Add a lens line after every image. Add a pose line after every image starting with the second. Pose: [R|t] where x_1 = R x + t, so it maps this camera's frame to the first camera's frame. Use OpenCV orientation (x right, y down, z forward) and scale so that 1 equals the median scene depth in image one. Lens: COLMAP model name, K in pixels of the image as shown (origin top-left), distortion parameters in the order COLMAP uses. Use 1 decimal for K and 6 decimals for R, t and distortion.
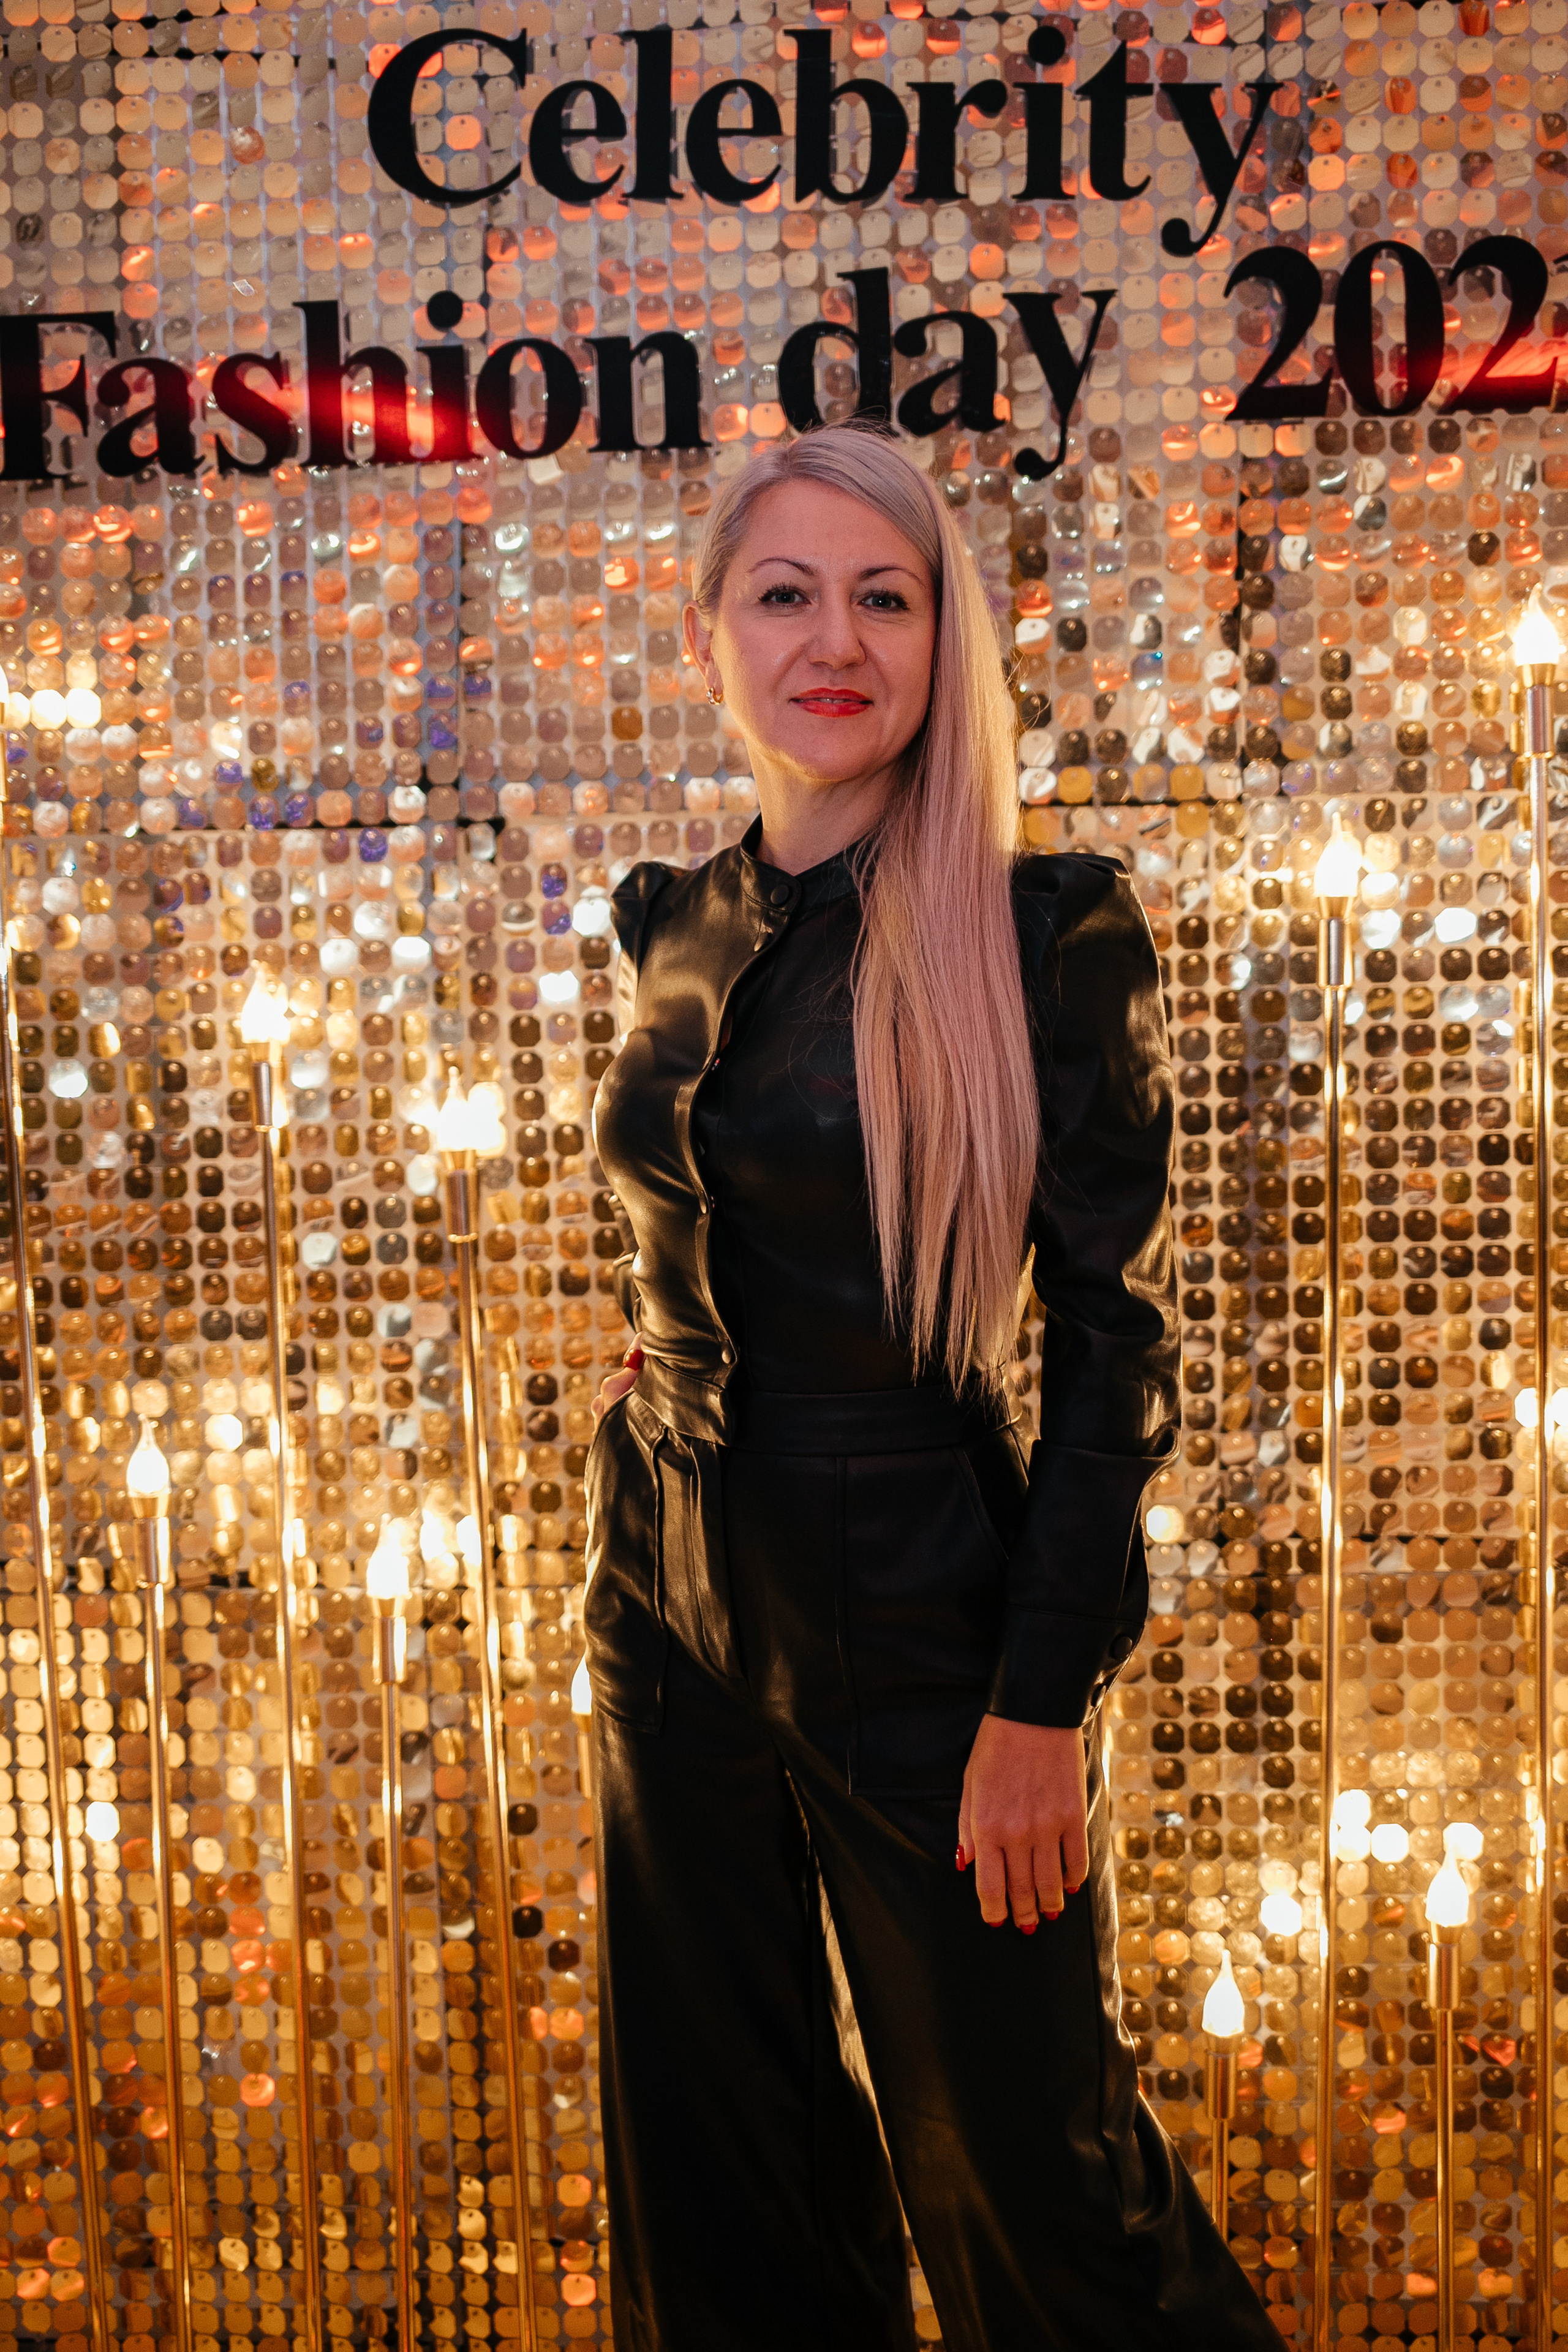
lens RADIAL K [[2431.7, 0, 811.8], [0, 2431.7, 1196.5], [0, 0, 1]] dist [-0.031273, 0.000000]
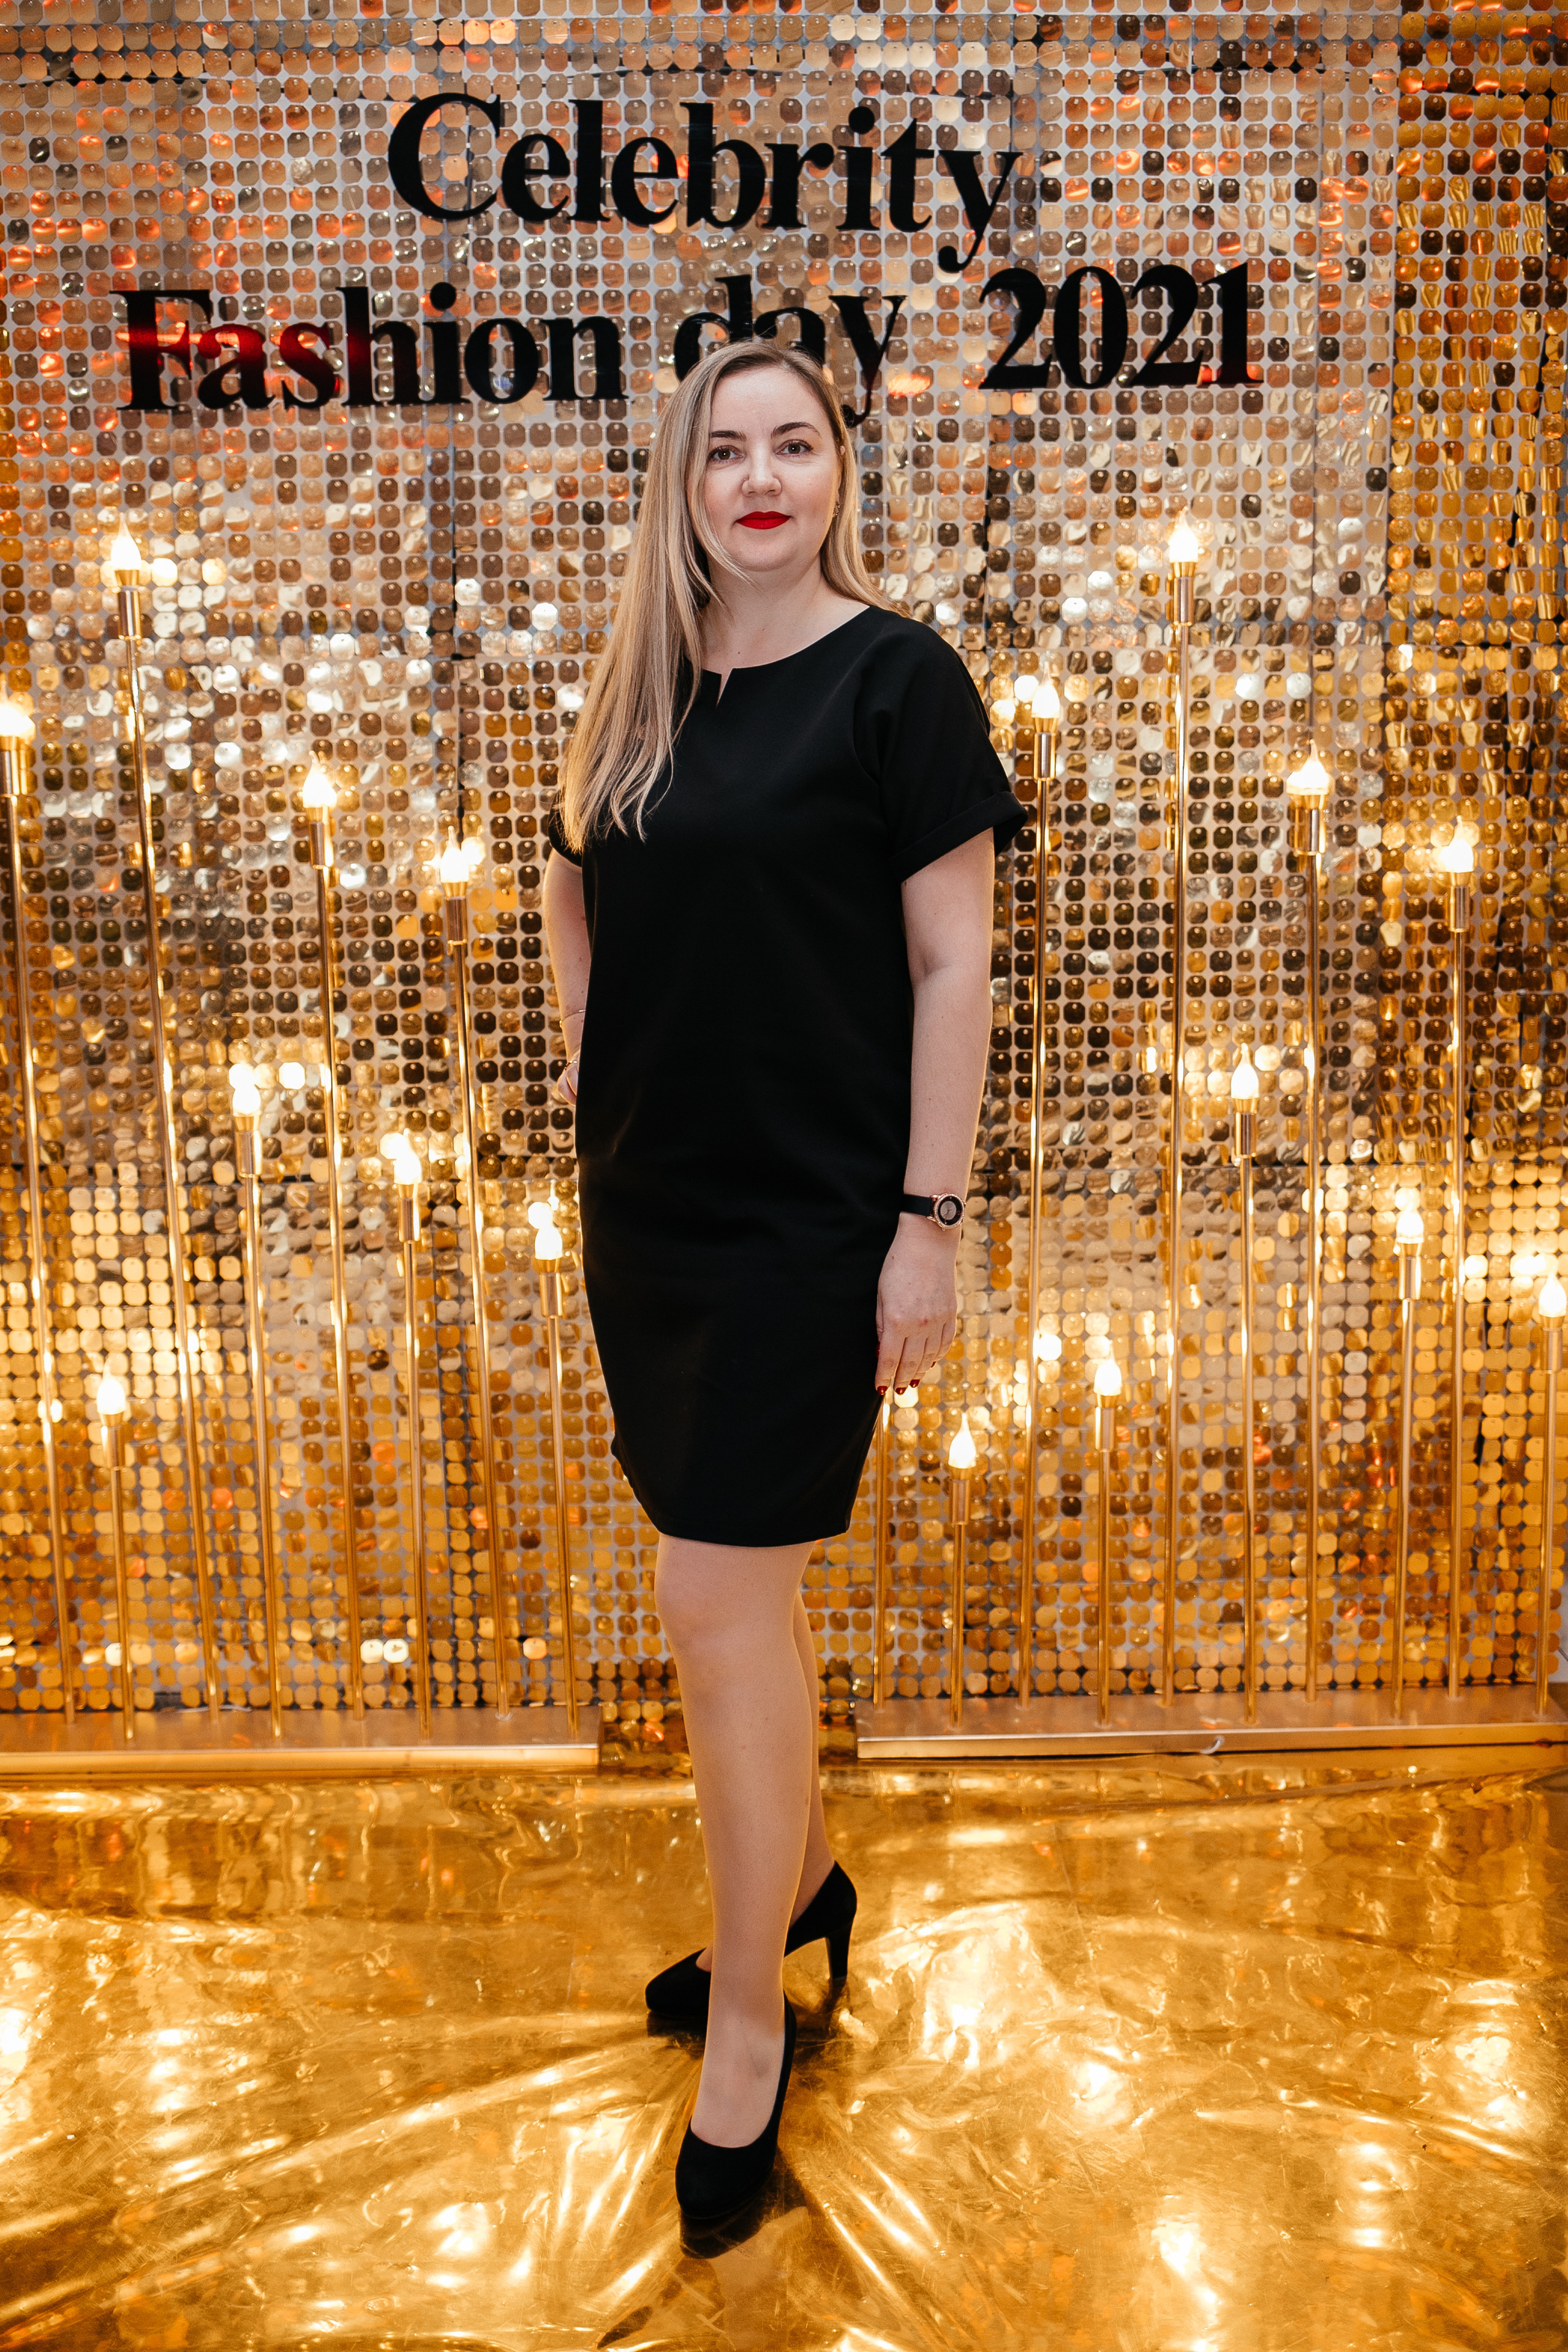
lens RADIAL K [[2431.7, 0, 787.8], [0, 2431.7, 1195.7], [0, 0, 1]] dist [-0.031273, 0.000000]
pose [[0.997887, 0.000578, 0.064973, -0.040287], [-0.007823, 0.993754, 0.111318, 0.003830], [-0.064502, -0.111591, 0.991659, -0.502734]]
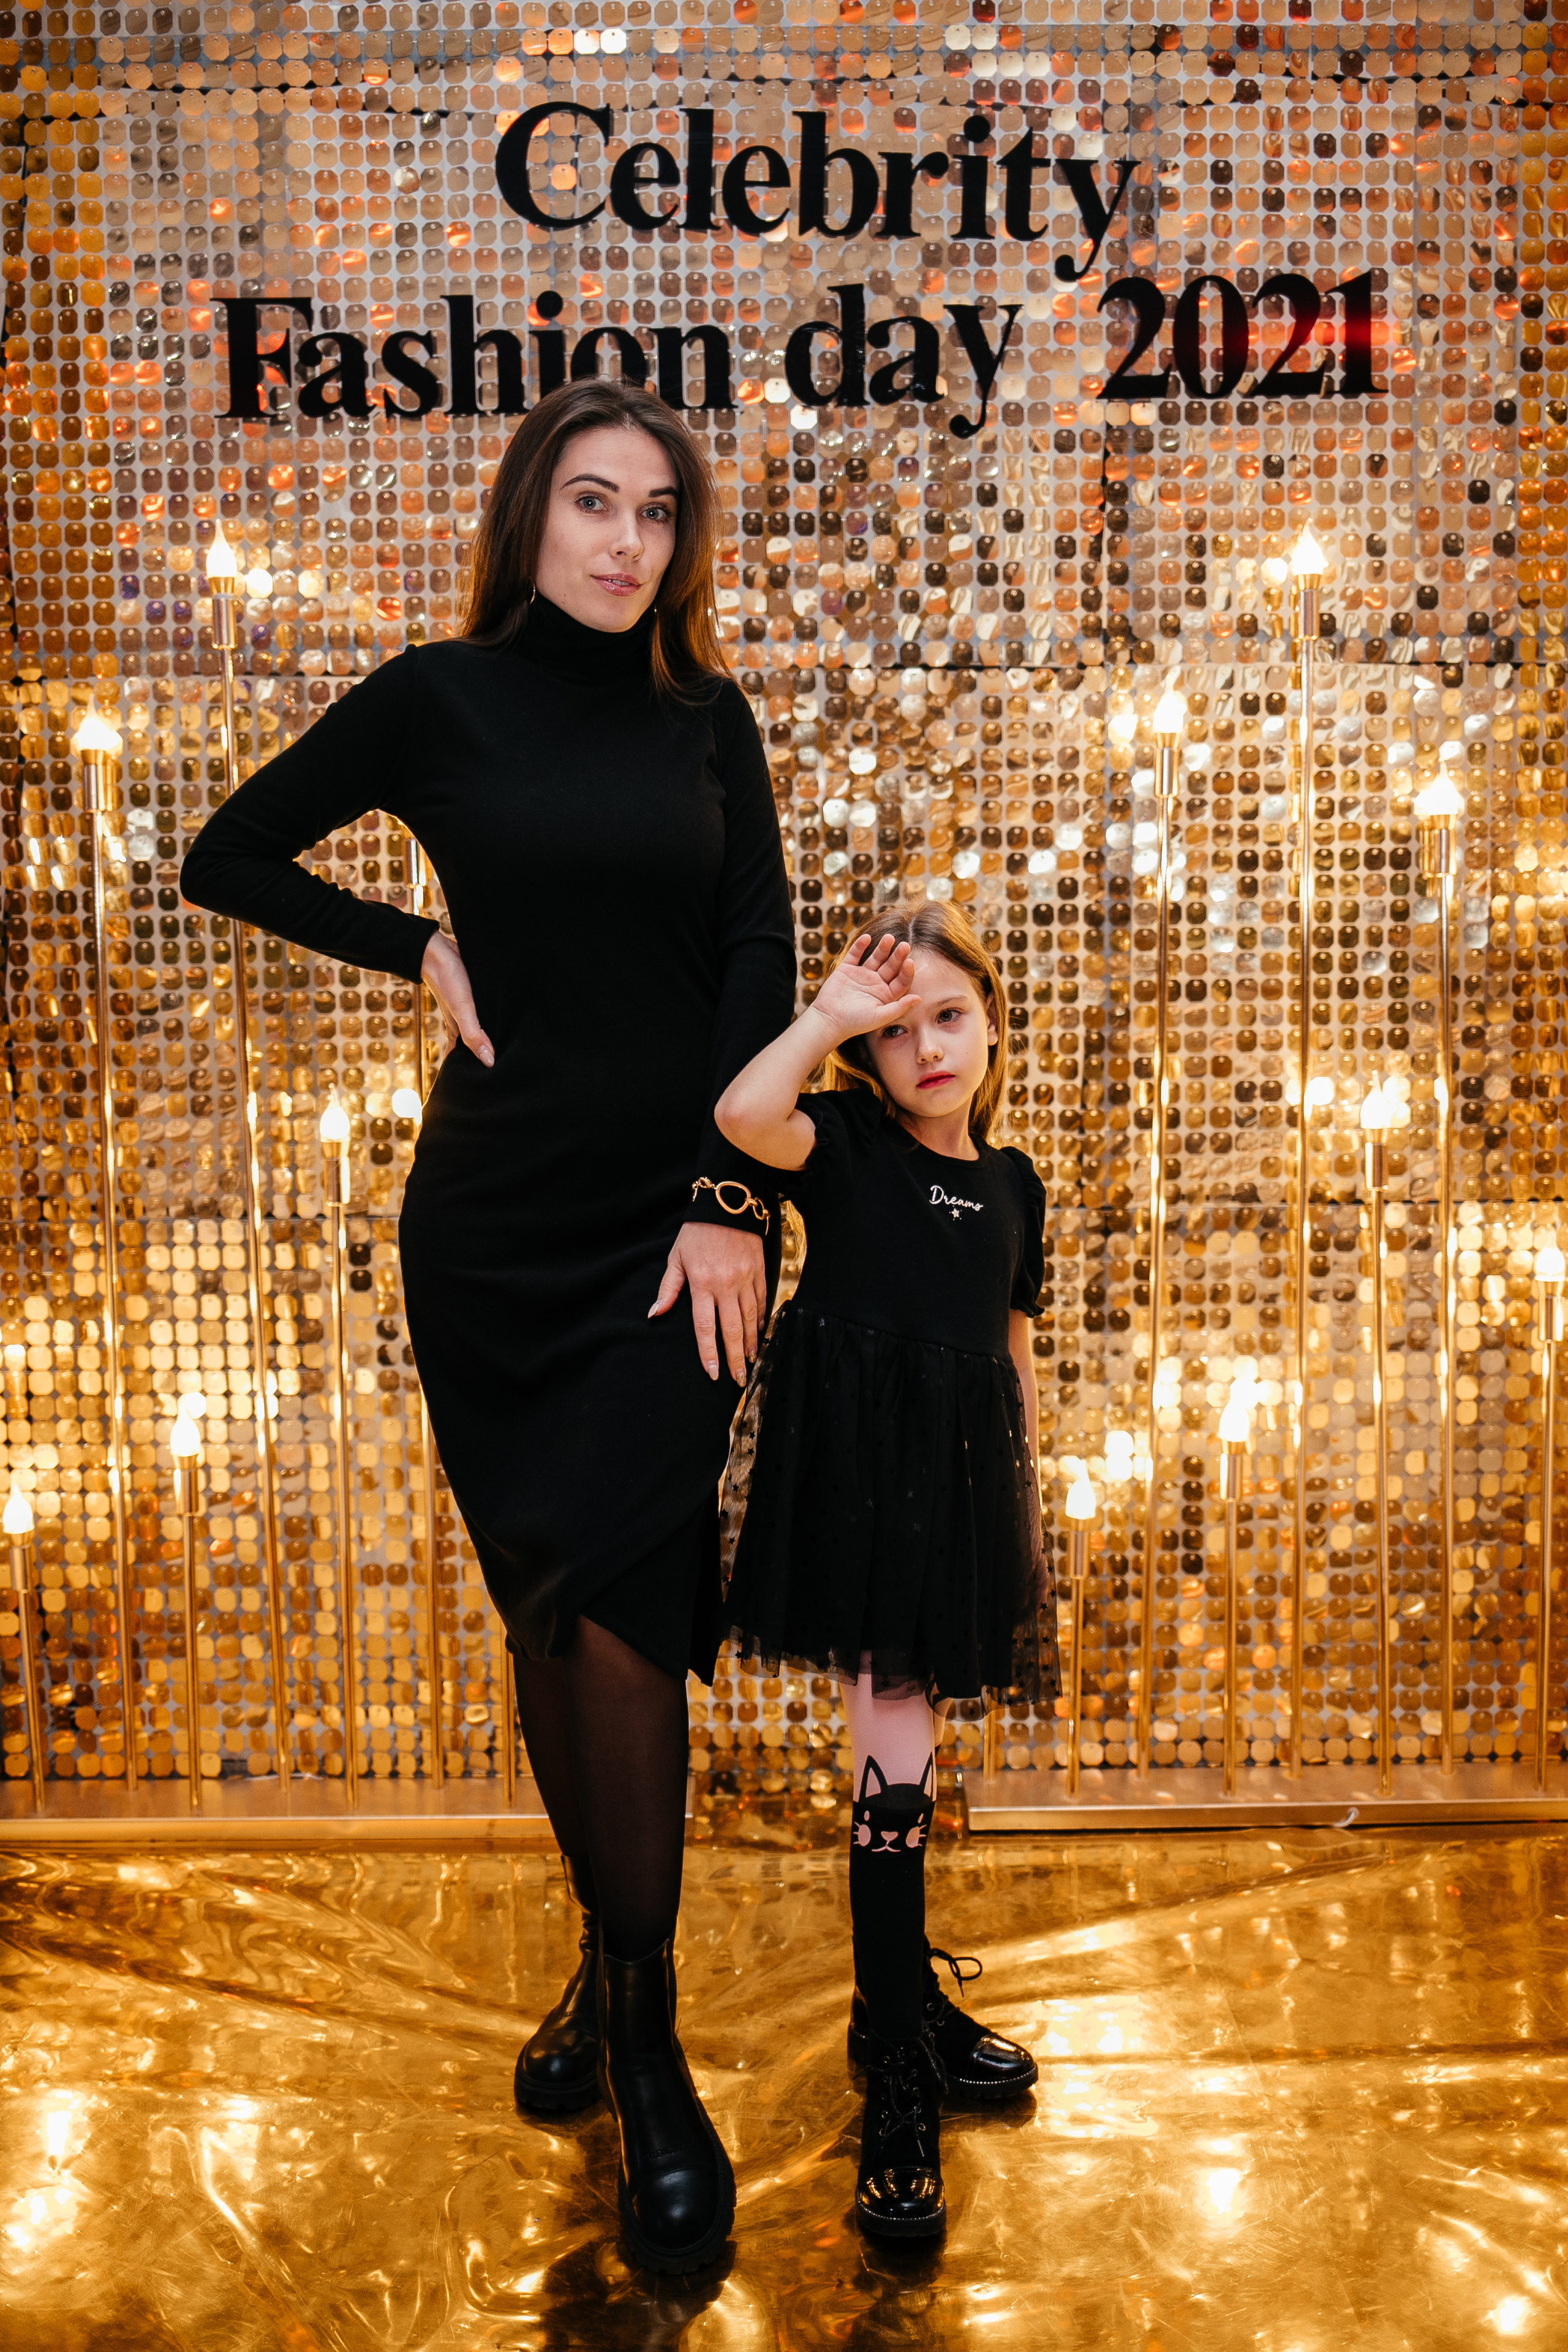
lens RADIAL K [[2431.7, 0, 786.2], [0, 2431.7, 1183.0], [0, 0, 1]] dist [-0.031273, 0.000000]
pose [[0.998472, 0.007686, 0.054714, -0.087326], [-0.010006, 0.999057, 0.042256, 0.084520], [-0.054338, -0.042739, 0.997608, -0.438817]]
